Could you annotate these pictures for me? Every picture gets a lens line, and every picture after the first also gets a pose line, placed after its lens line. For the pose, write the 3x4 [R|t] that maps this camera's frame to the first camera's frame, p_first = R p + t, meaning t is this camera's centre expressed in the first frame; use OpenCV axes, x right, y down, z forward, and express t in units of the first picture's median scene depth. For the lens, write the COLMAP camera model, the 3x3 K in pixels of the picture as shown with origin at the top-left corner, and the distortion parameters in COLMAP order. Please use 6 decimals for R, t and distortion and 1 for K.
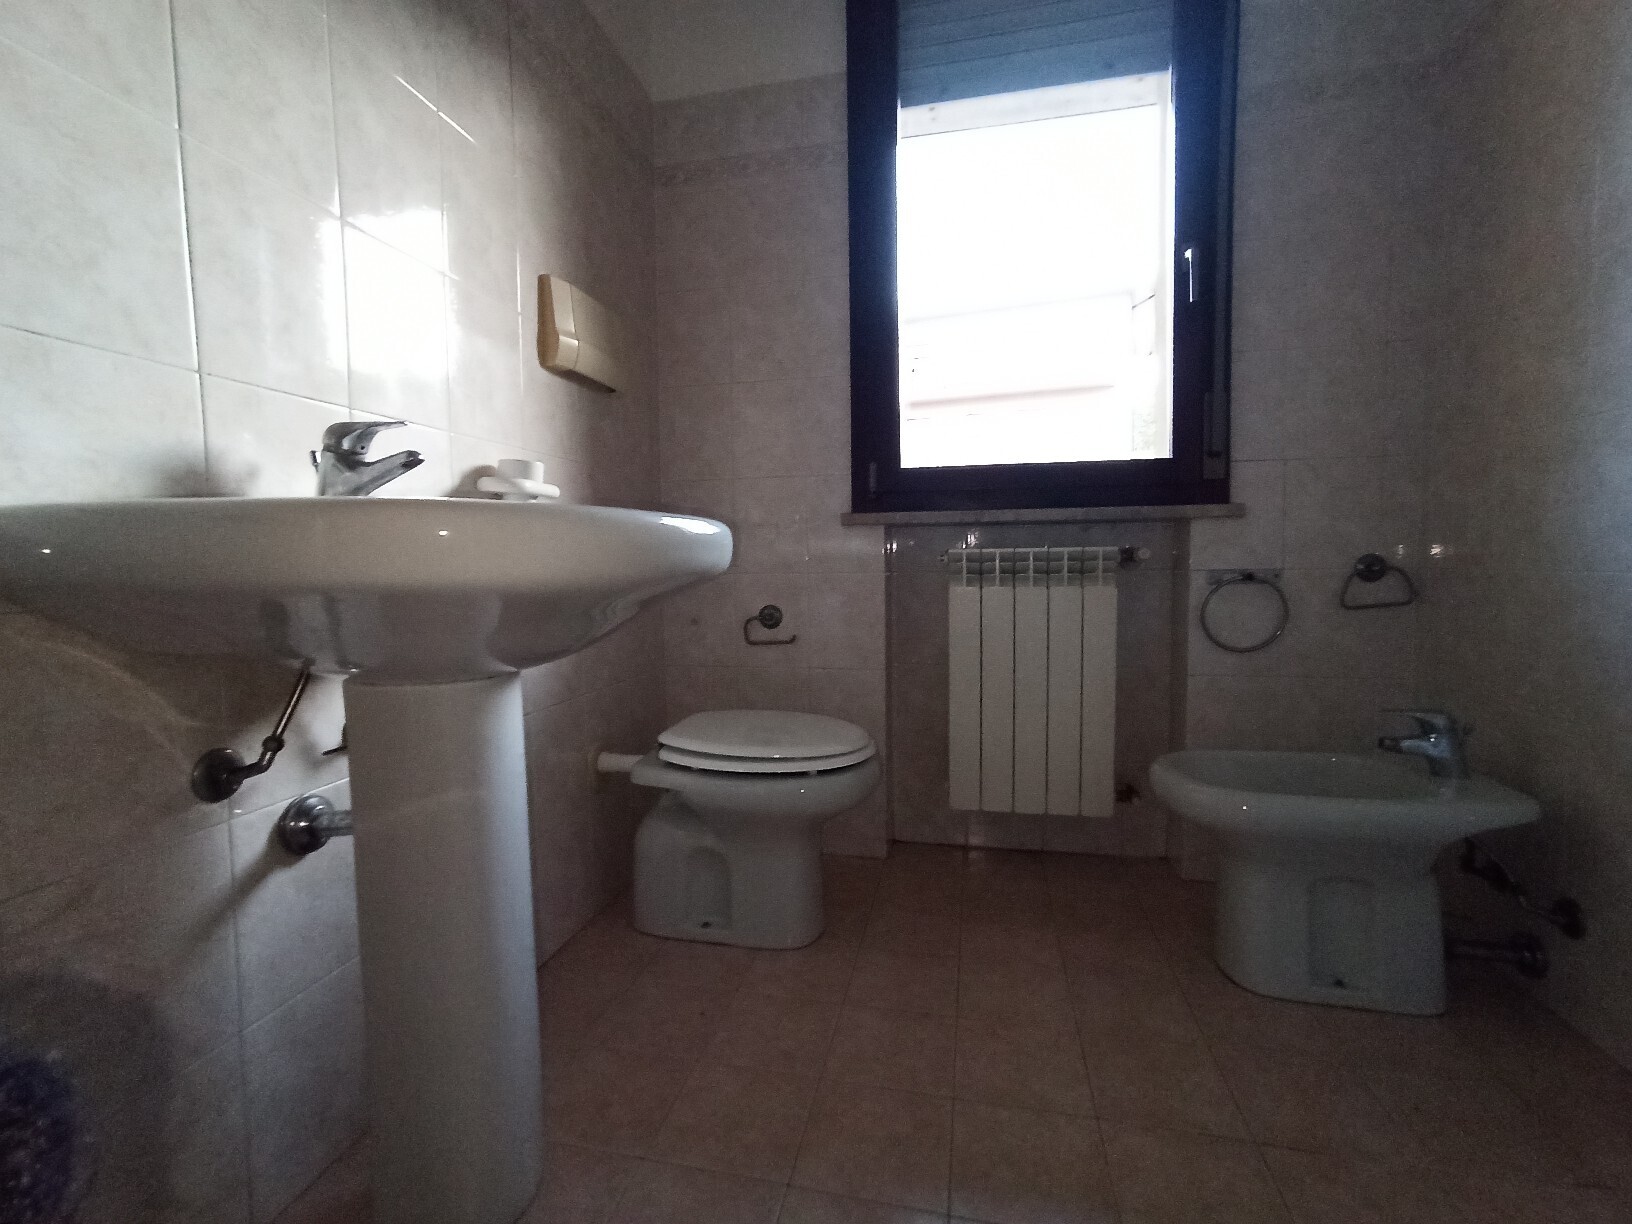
lens RADIAL K [[746.0, 0, 800.6], [0, 746.0, 599.5], [0, 0, 1]] dist [-0.025674, 0.014317]
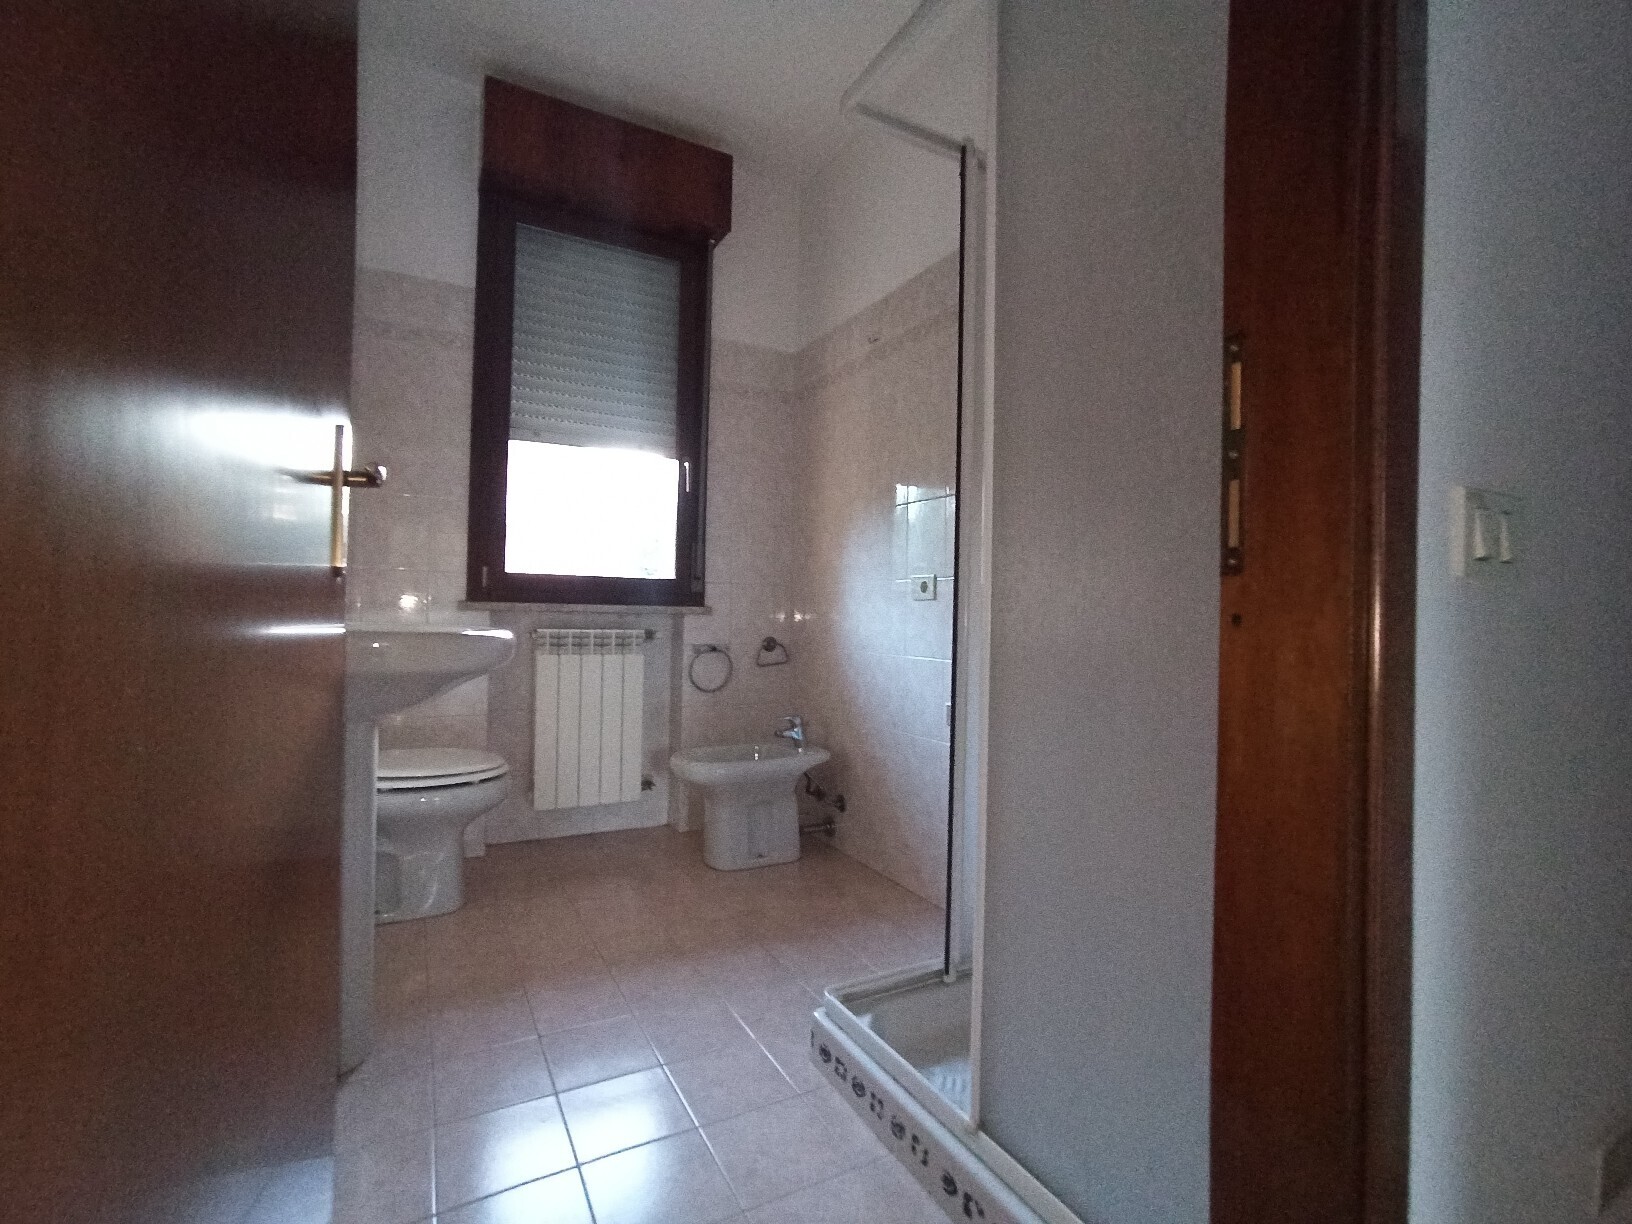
lens RADIAL K [[746.0, 0, 815.0], [0, 746.0, 608.7], [0, 0, 1]] dist [-0.025674, 0.014317]
pose [[0.749054, 0.034970, 0.661585, -0.377814], [0.007869, 0.998066, -0.061665, -0.014826], [-0.662462, 0.051396, 0.747330, -0.471069]]
